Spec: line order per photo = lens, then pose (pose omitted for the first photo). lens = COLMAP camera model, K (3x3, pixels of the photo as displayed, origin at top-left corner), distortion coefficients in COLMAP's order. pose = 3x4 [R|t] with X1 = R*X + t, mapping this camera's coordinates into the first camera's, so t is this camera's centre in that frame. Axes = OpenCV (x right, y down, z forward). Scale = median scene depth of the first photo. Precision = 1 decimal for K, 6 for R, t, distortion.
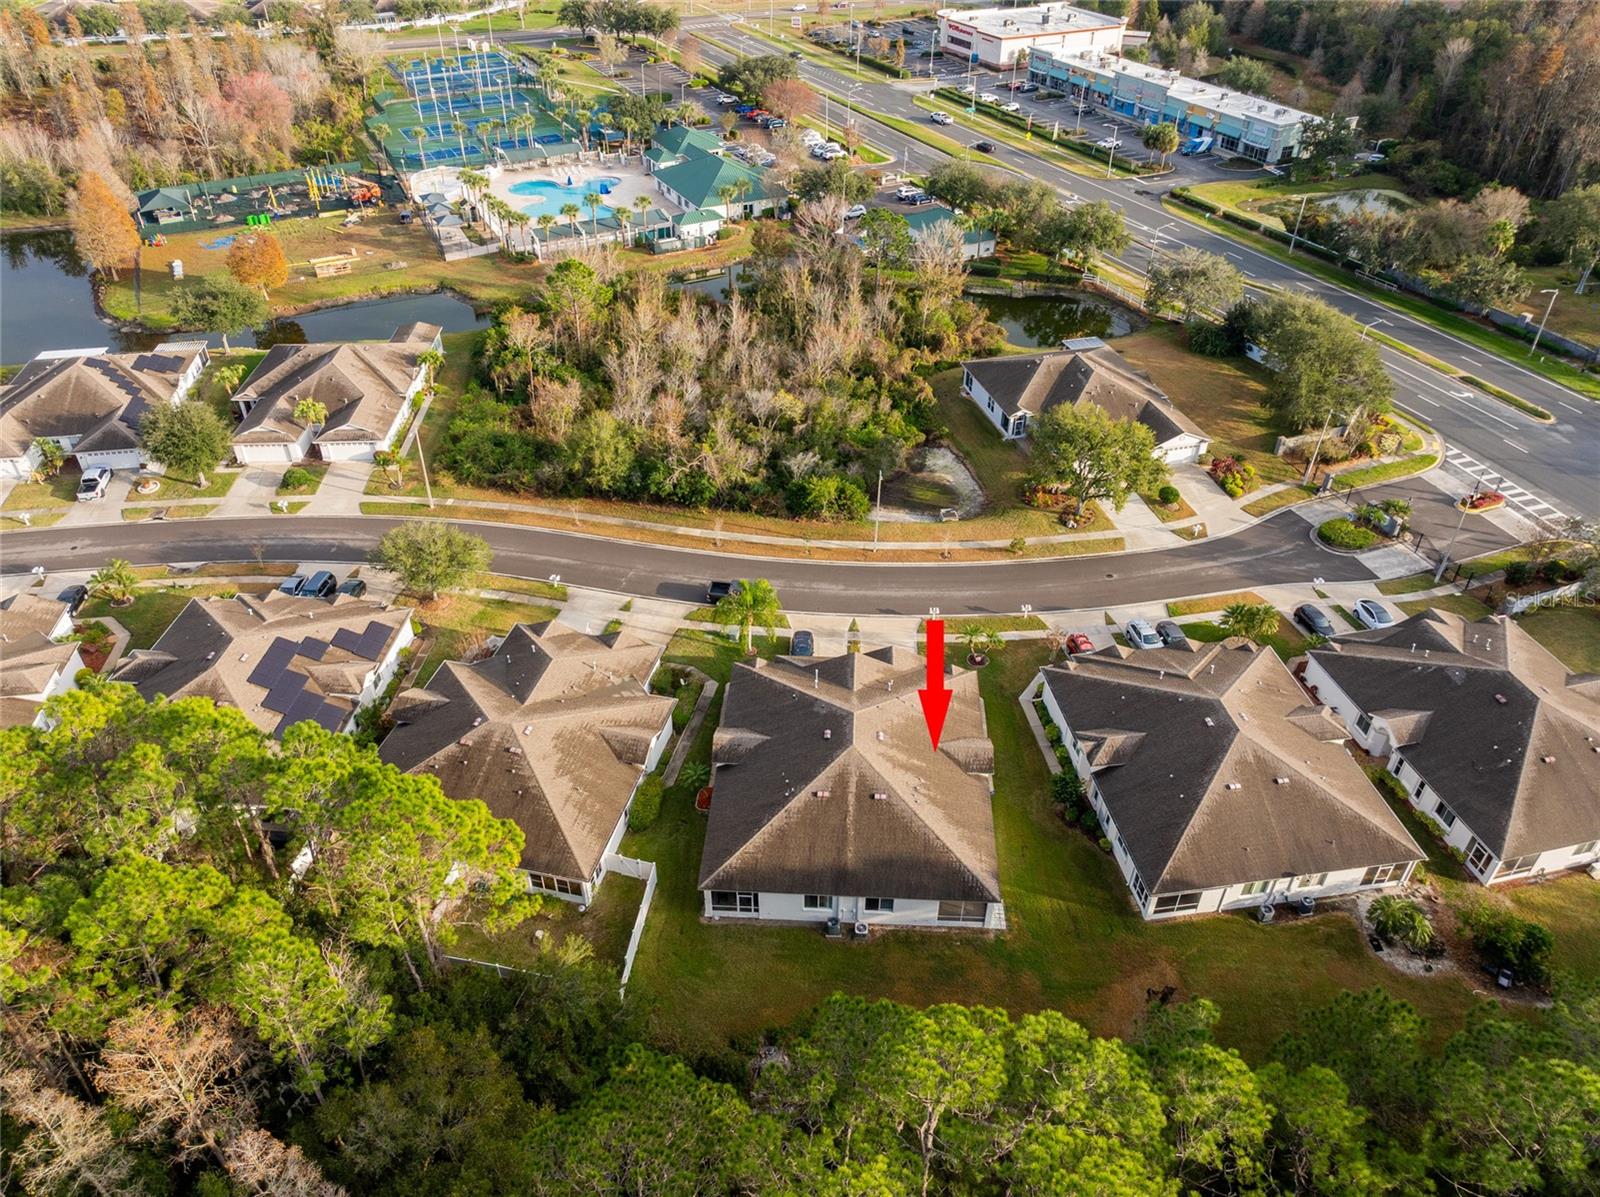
lens RADIAL K [[1118.6, 0, 800.0], [0, 1118.6, 598.5], [0, 0, 1]] dist [-0.022445, 0.006235]
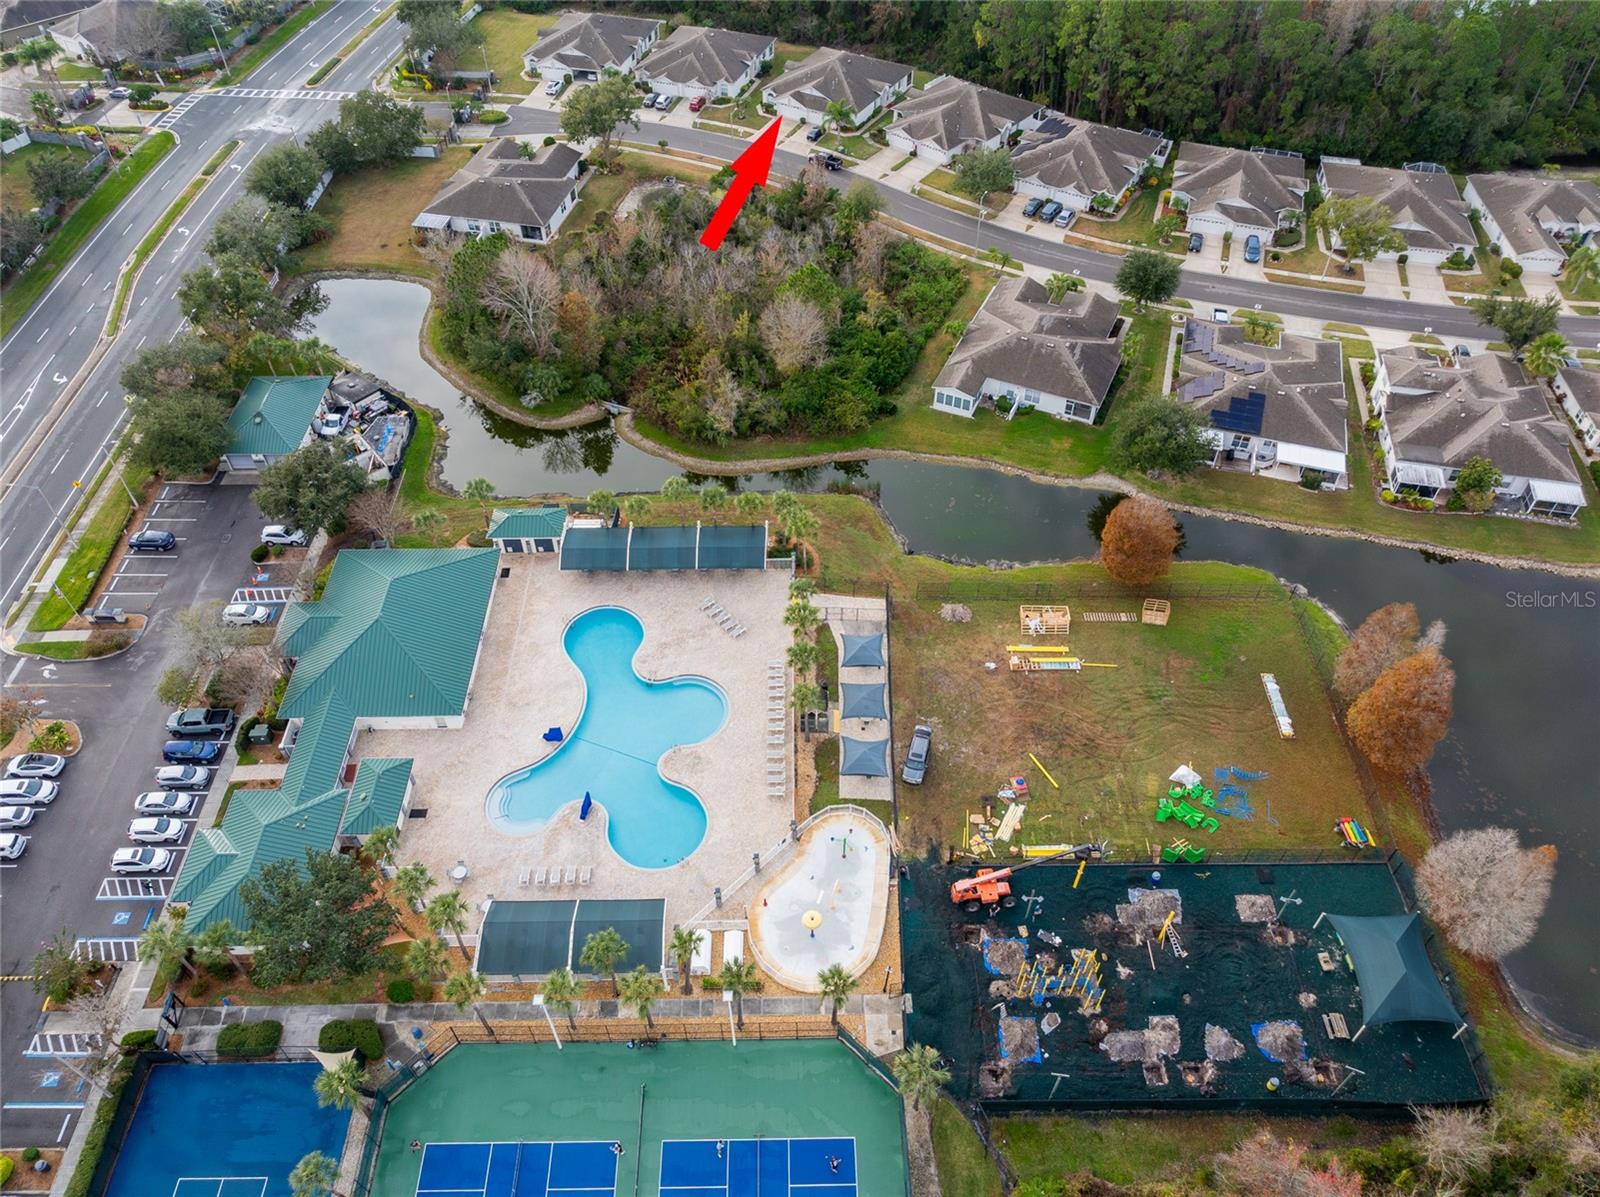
lens RADIAL K [[1140.1, 0, 810.4], [0, 1140.1, 578.8], [0, 0, 1]] dist [-0.024660, 0.004801]
pose [[-0.894016, -0.324413, 0.309017, -0.742292], [0.263915, 0.176043, 0.948345, -1.478097], [-0.362056, 0.929390, -0.071767, 1.603478]]
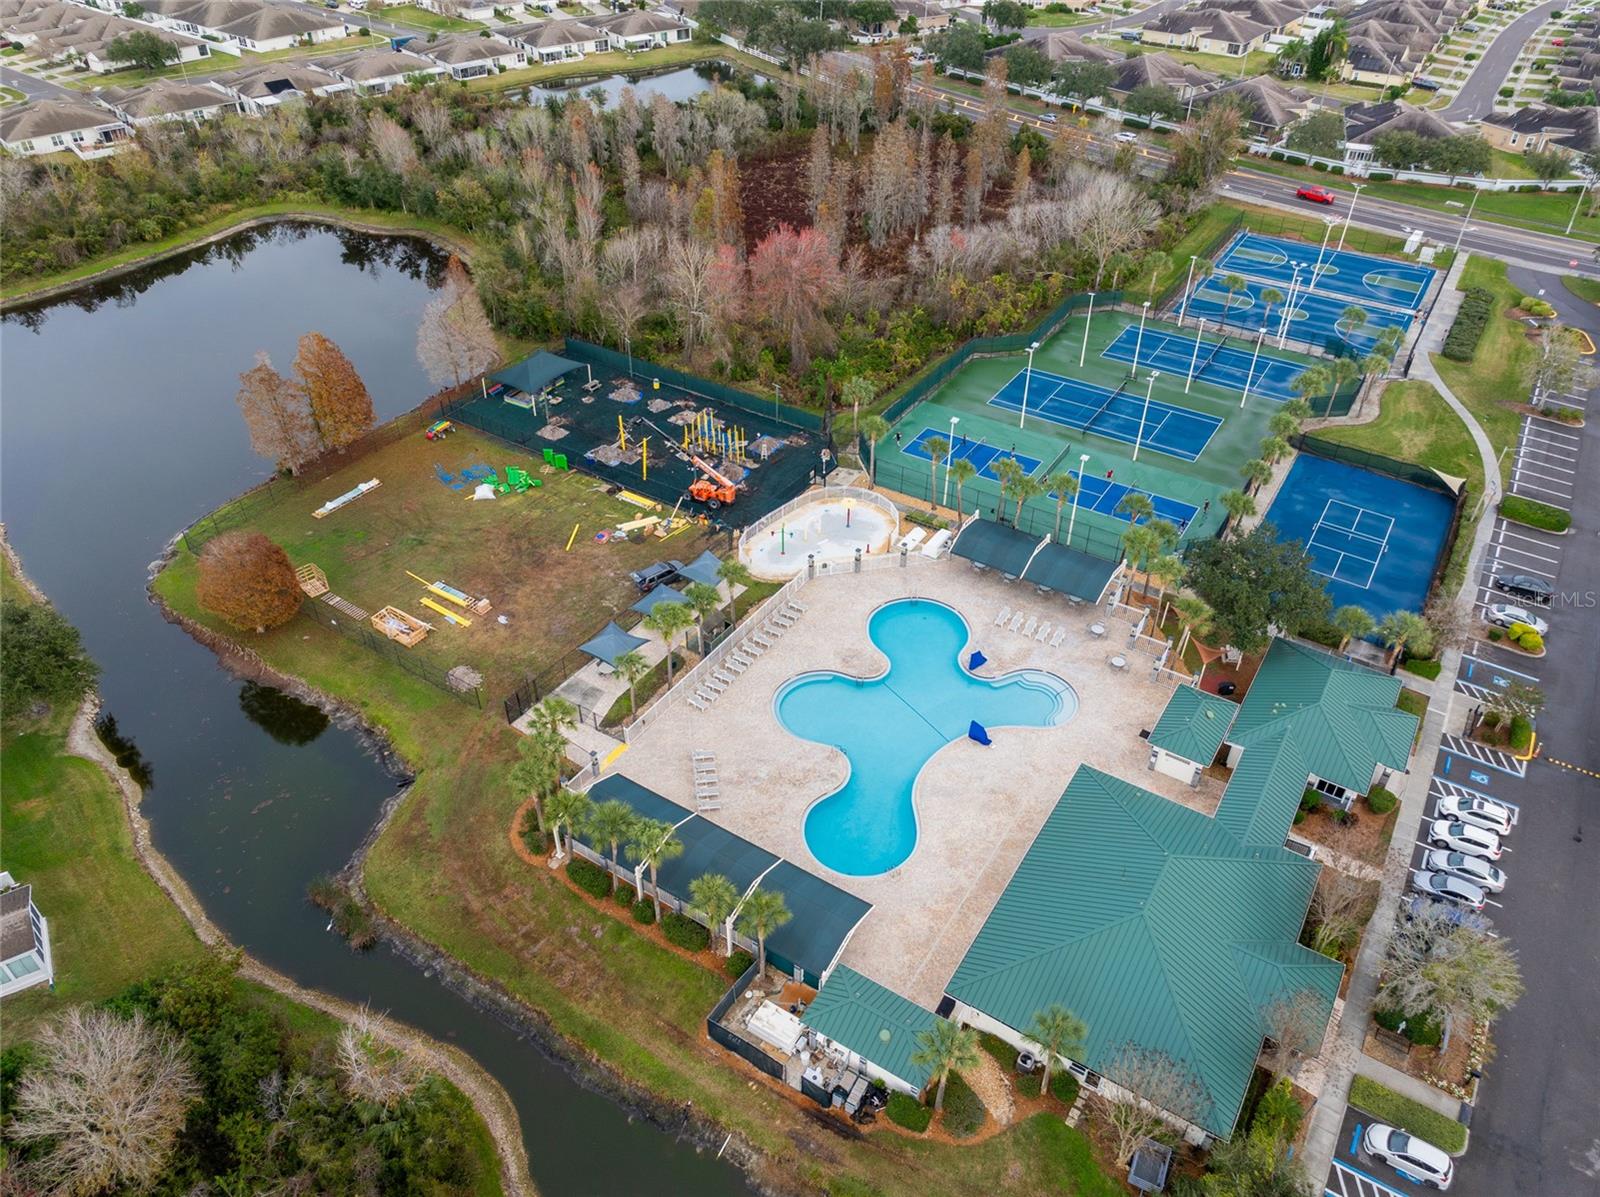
lens RADIAL K [[1128.4, 0, 800.0], [0, 1128.4, 598.5], [0, 0, 1]] dist [-0.044973, 0.038971]
pose [[0.494980, 0.535181, -0.684526, 0.106133], [-0.529025, 0.810576, 0.251194, -0.829050], [0.689295, 0.237795, 0.684343, 1.100797]]
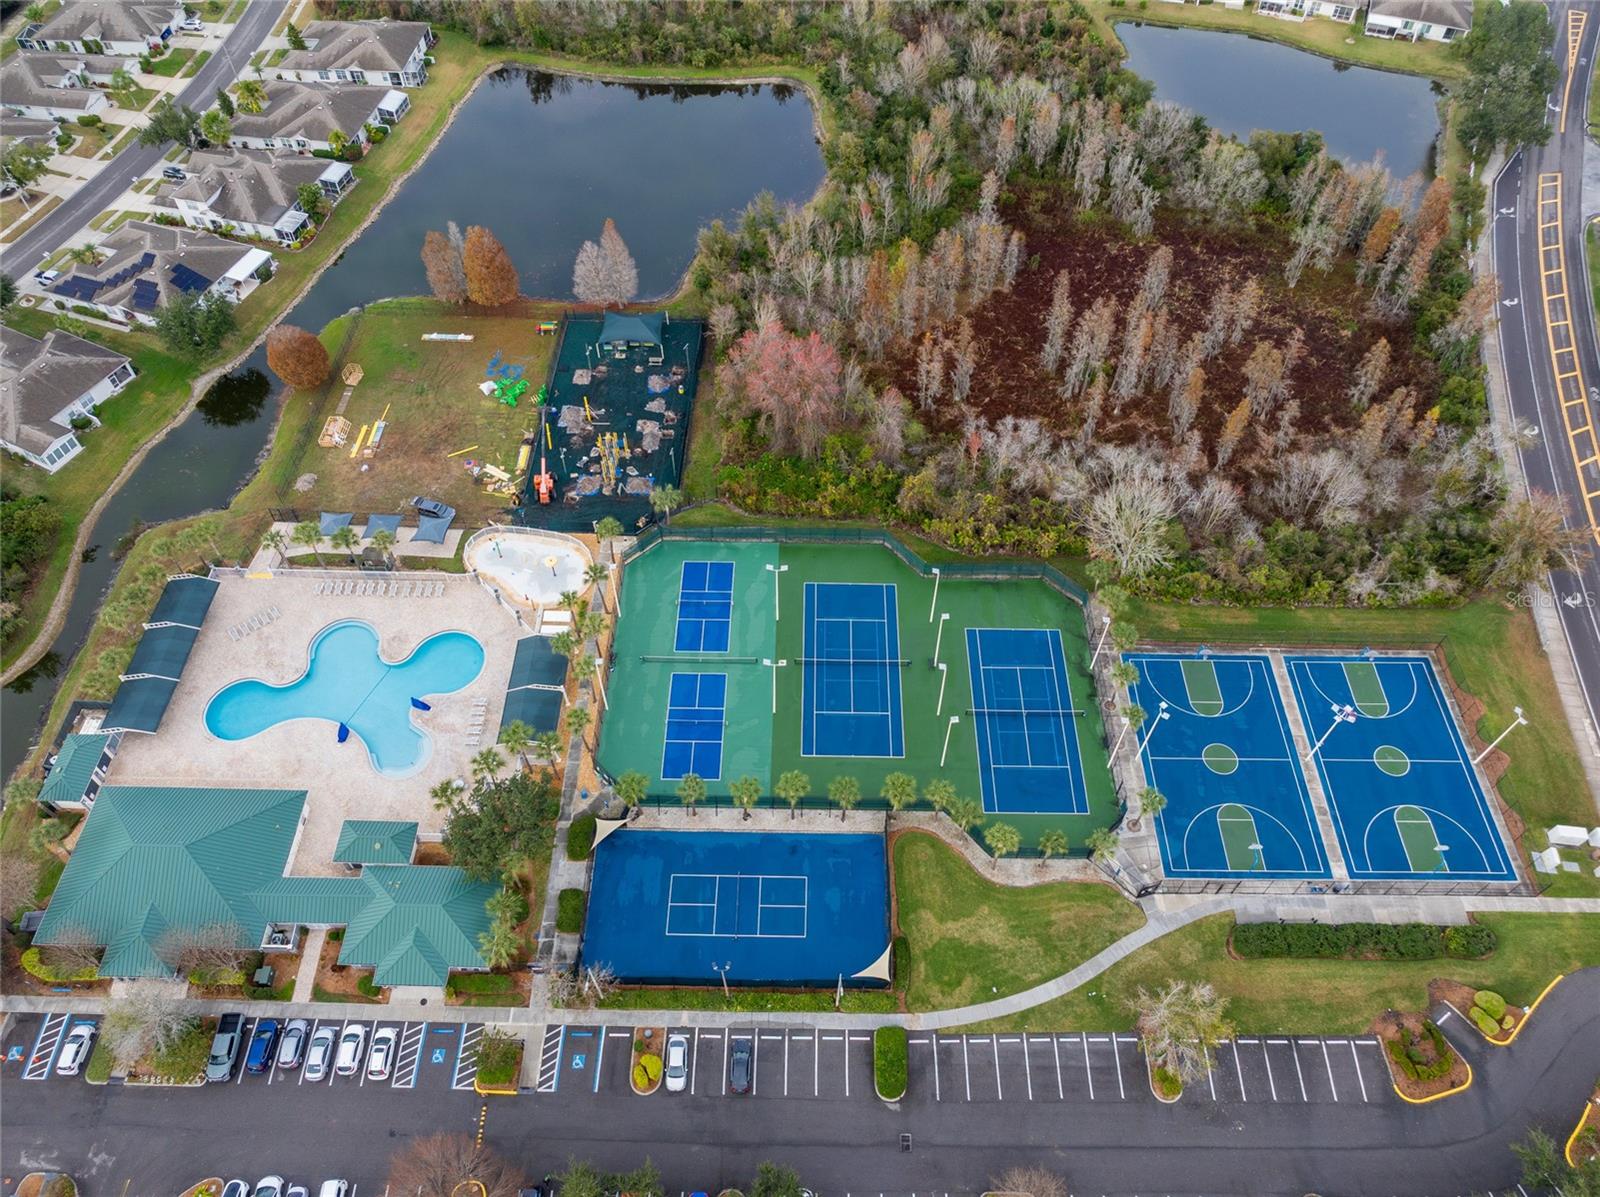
lens RADIAL K [[1109.4, 0, 800.0], [0, 1109.4, 598.5], [0, 0, 1]] dist [-0.040879, 0.028097]
pose [[-0.480252, 0.690767, -0.540554, -0.030839], [-0.533483, 0.259149, 0.805132, -1.767810], [0.696242, 0.675043, 0.244056, 1.690539]]
